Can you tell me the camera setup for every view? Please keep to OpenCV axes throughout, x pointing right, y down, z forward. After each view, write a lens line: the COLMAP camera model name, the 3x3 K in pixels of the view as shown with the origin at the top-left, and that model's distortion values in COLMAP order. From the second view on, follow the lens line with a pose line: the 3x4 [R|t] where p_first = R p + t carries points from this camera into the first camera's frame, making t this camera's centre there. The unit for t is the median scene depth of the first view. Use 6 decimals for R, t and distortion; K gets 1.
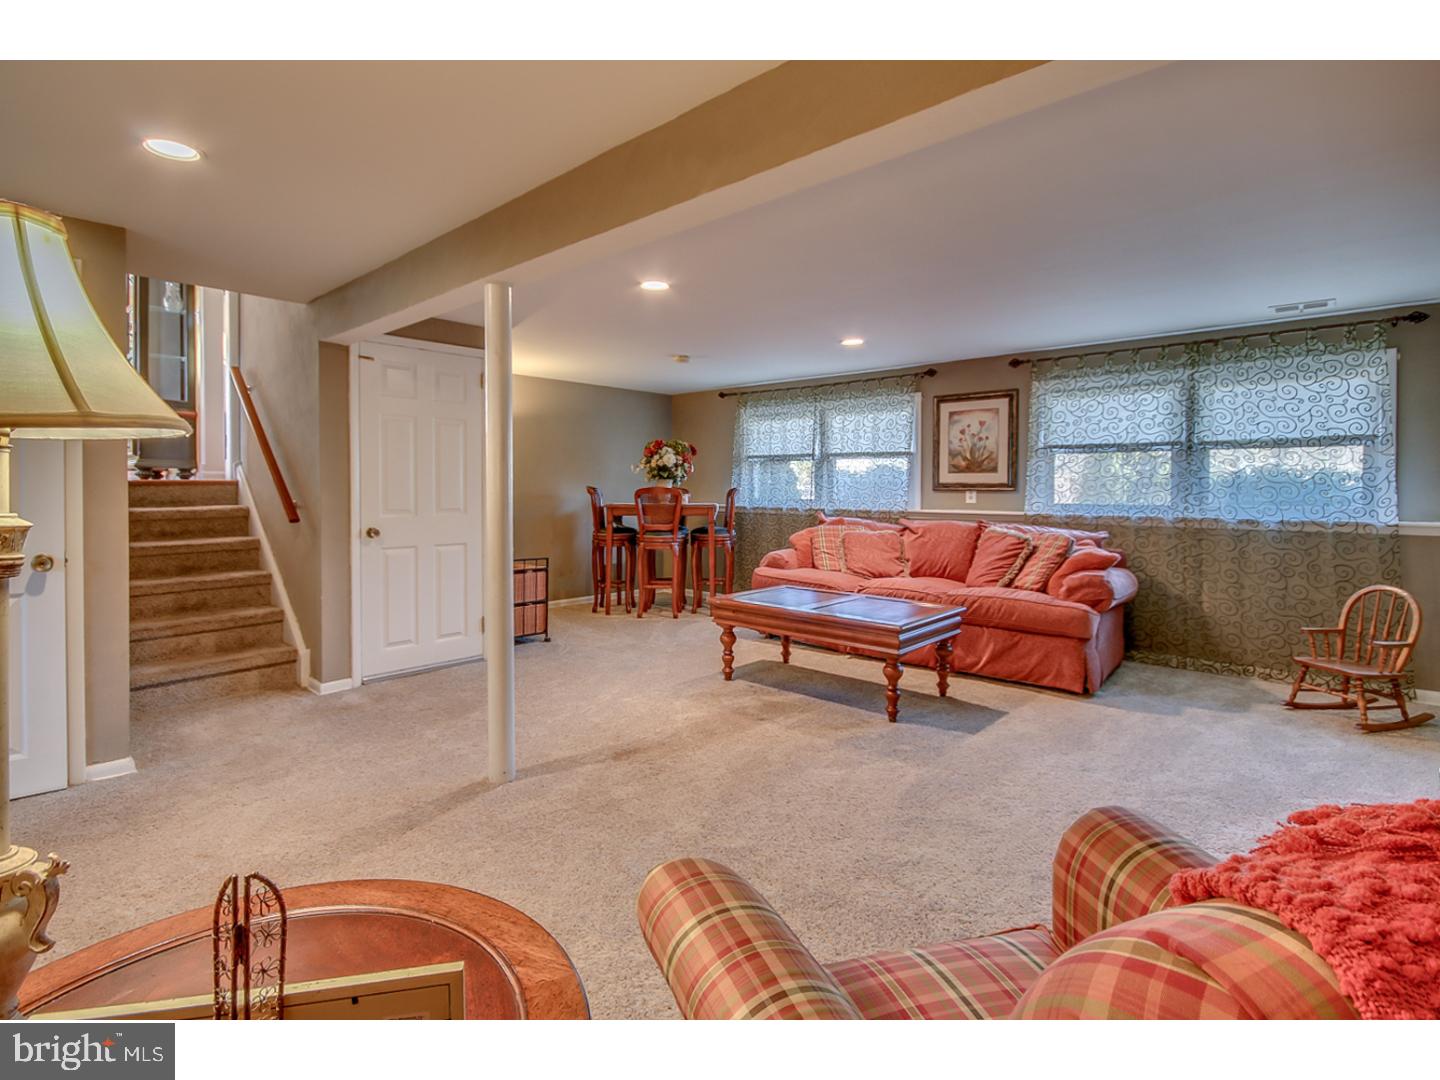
lens RADIAL K [[697.5, 0, 717.8], [0, 697.5, 499.3], [0, 0, 1]] dist [-0.000715, -0.000030]
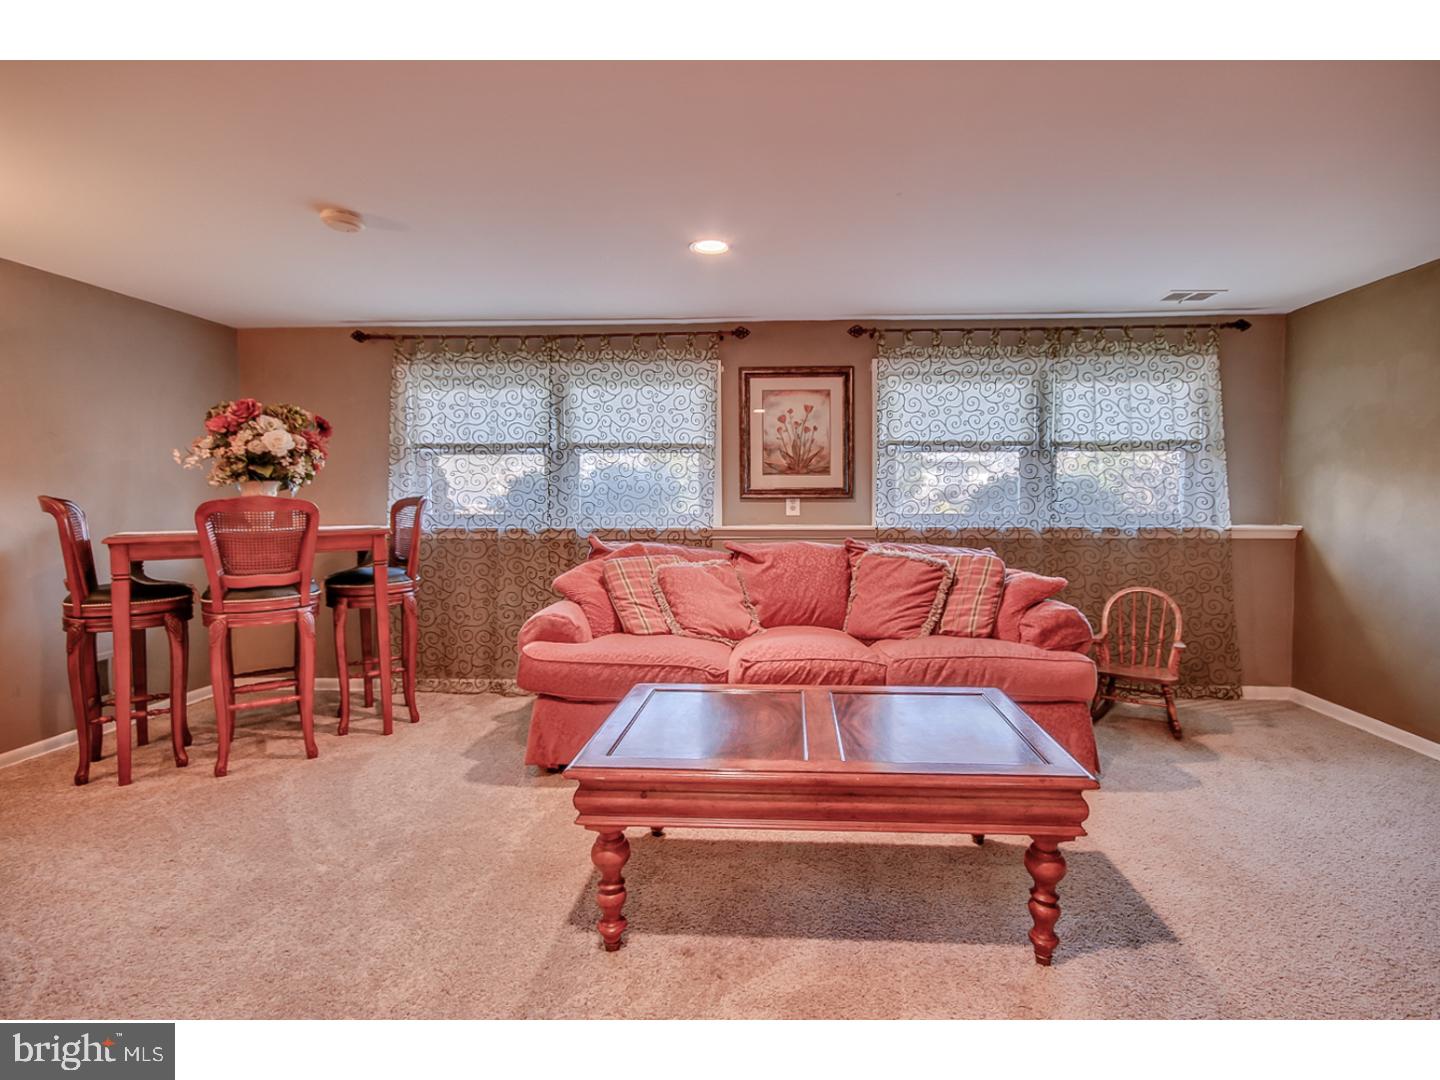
lens RADIAL K [[645.7, 0, 723.2], [0, 645.7, 526.4], [0, 0, 1]] dist [-0.004647, -0.000325]
pose [[0.774145, -0.034939, 0.632044, -0.140223], [0.016059, 0.999238, 0.035568, -0.009142], [-0.632805, -0.017385, 0.774116, 0.535035]]
